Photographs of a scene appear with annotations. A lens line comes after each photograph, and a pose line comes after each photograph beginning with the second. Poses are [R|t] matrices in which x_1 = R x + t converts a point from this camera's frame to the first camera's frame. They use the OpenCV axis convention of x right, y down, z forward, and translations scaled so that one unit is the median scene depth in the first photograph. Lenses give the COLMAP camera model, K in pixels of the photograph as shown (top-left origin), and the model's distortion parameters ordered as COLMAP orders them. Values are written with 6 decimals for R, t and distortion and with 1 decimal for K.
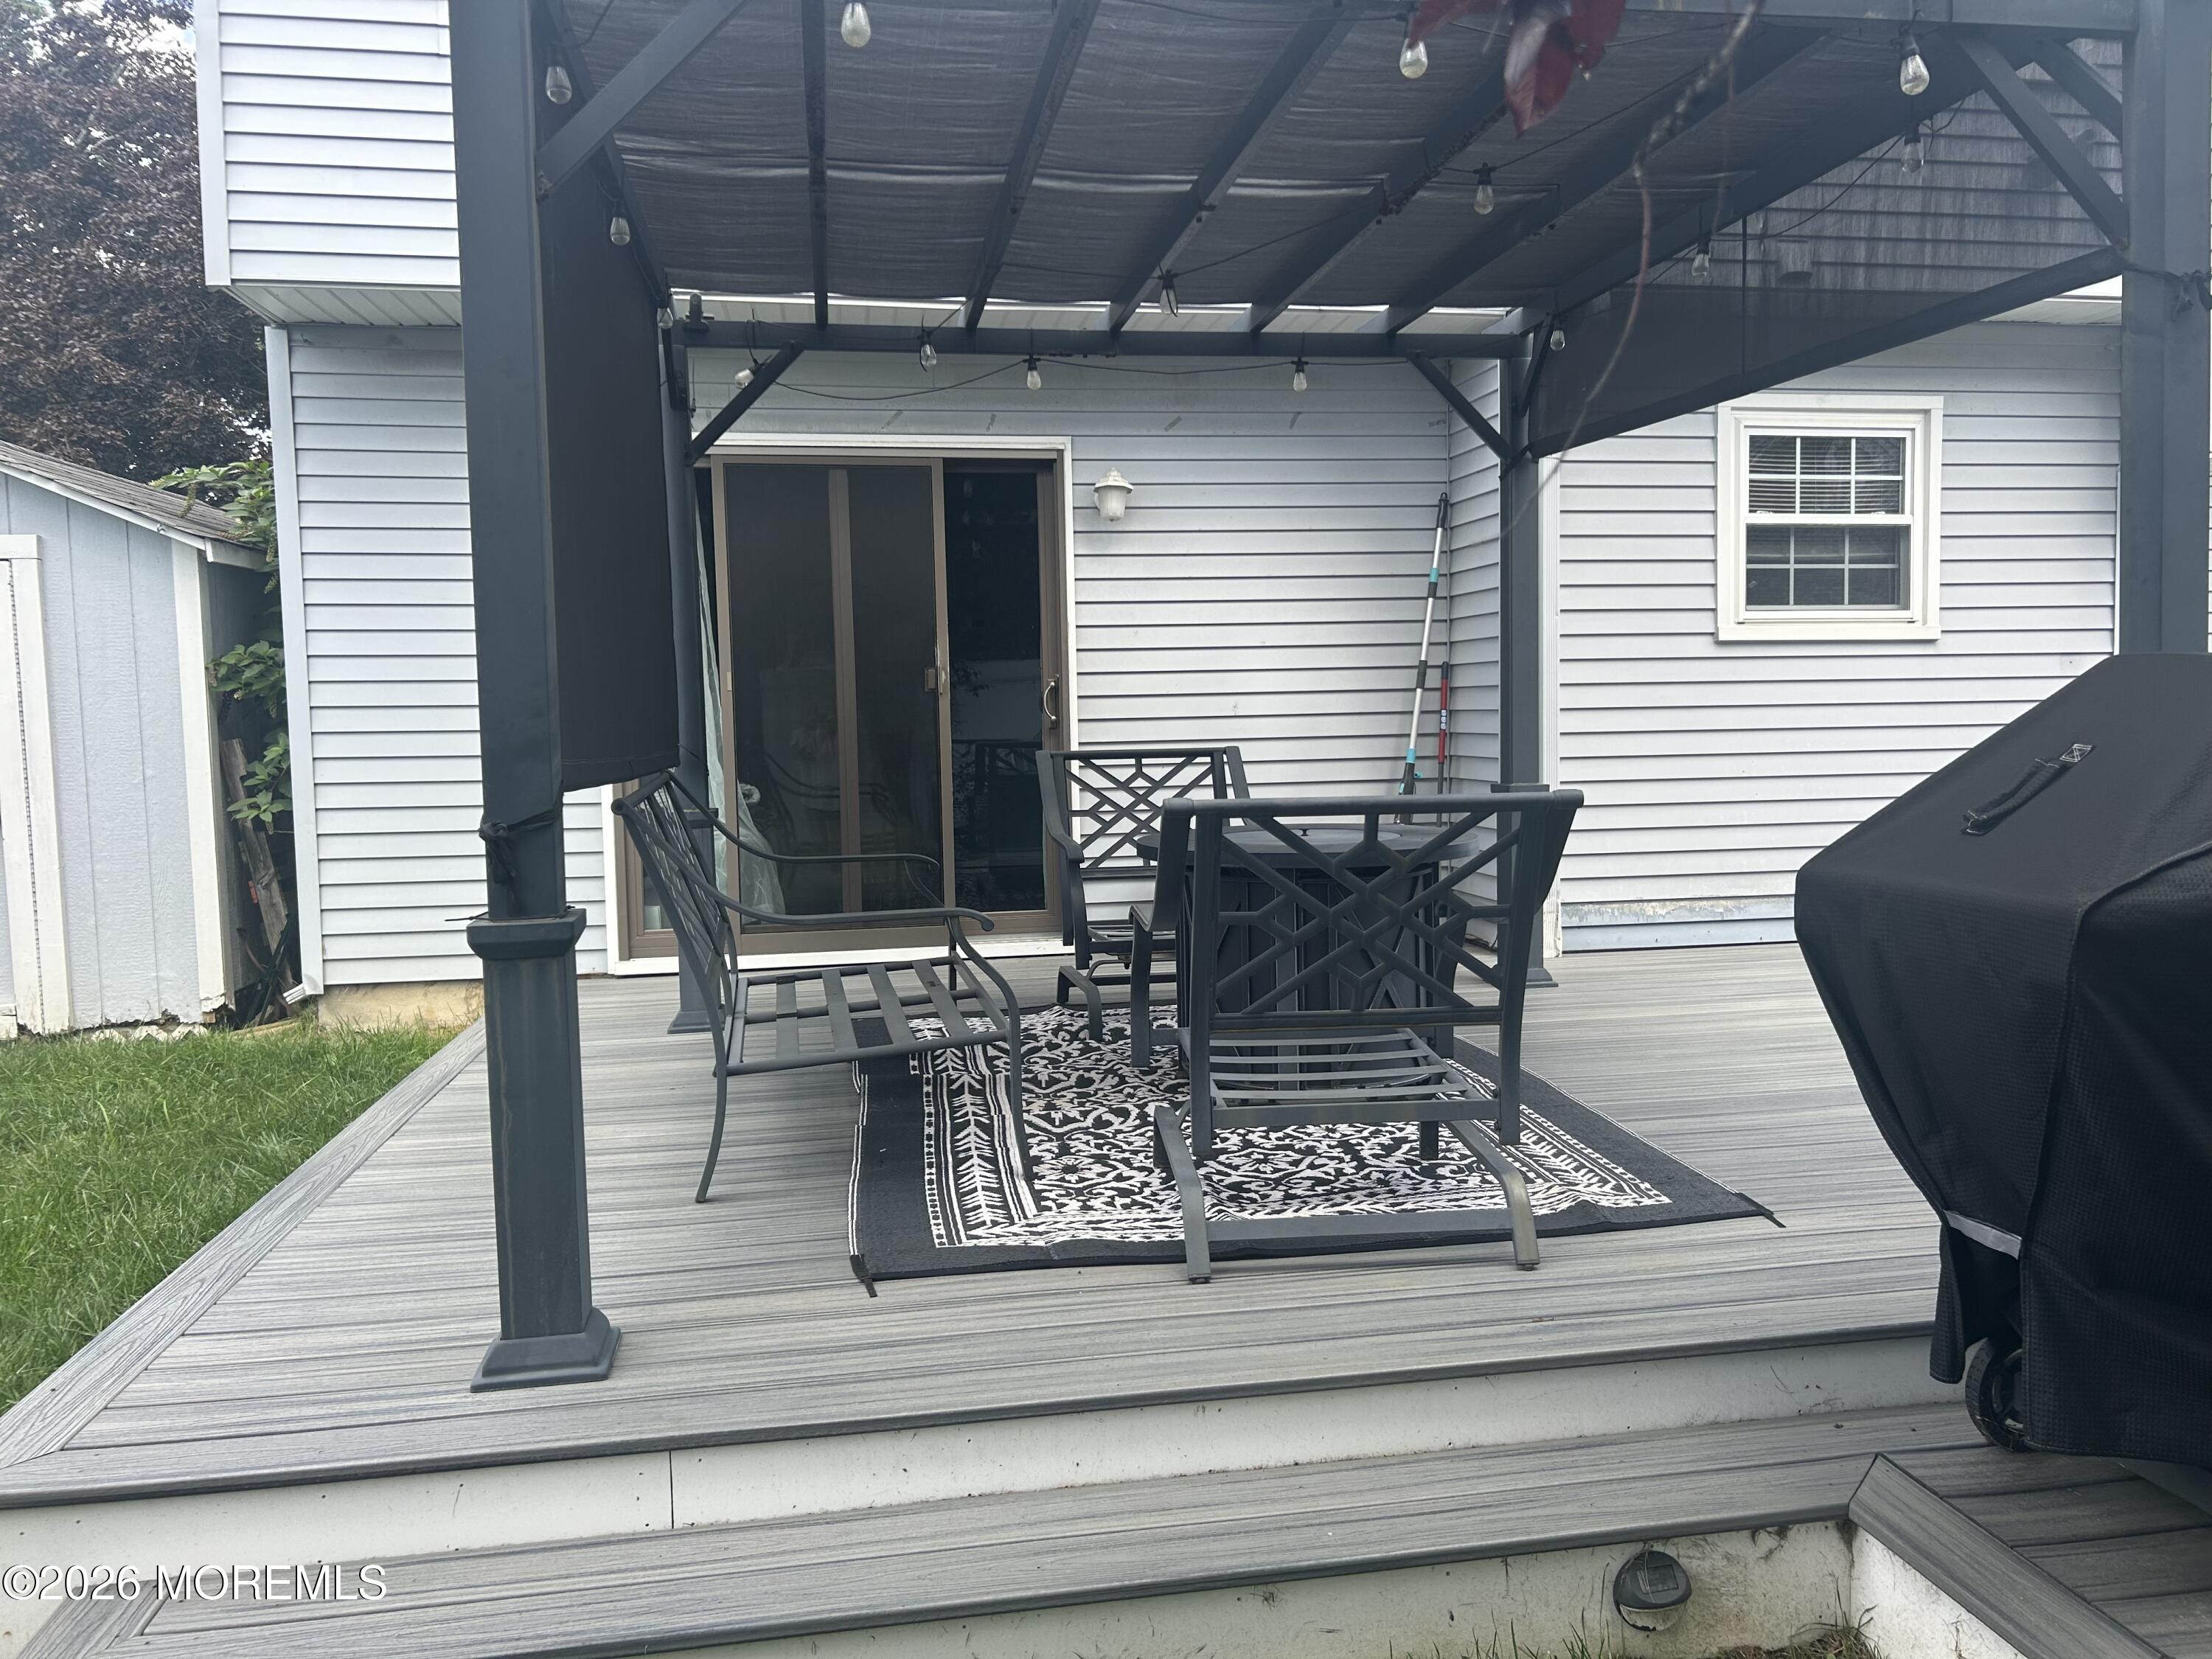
lens RADIAL K [[1676.6, 0, 1107.2], [0, 1676.6, 836.3], [0, 0, 1]] dist [0.052640, -0.056230]
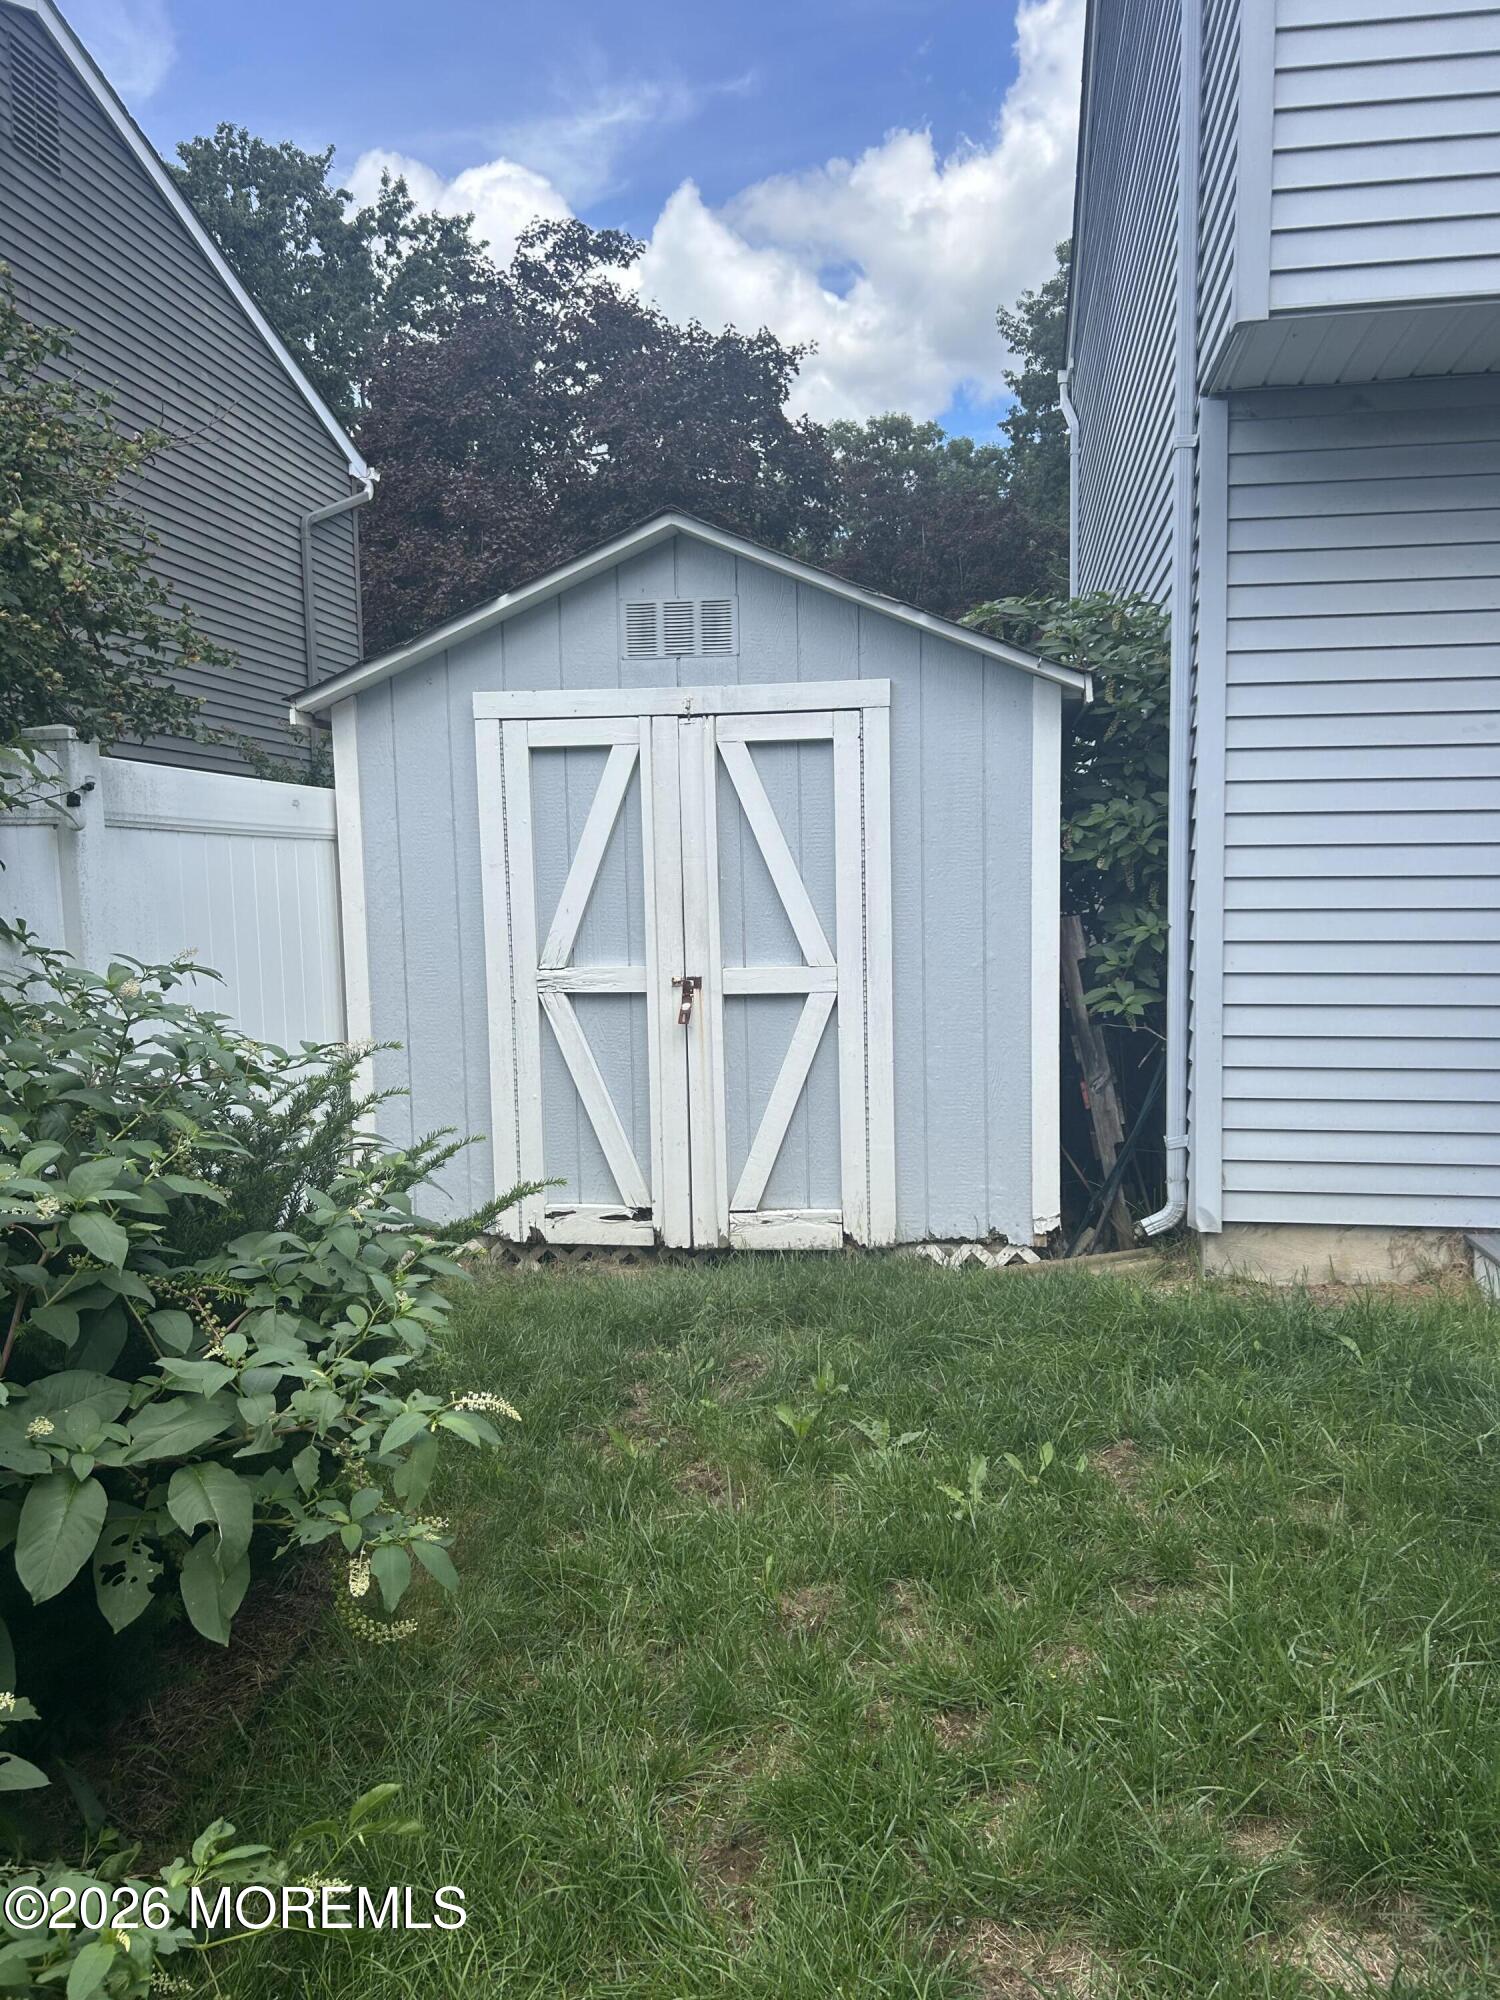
lens RADIAL K [[1515.9, 0, 748.4], [0, 1515.9, 1048.7], [0, 0, 1]] dist [0.052640, -0.056230]
pose [[0.944635, 0.041174, -0.325528, -0.428643], [-0.028327, 0.998625, 0.044109, -0.020136], [0.326897, -0.032445, 0.944503, 0.229263]]
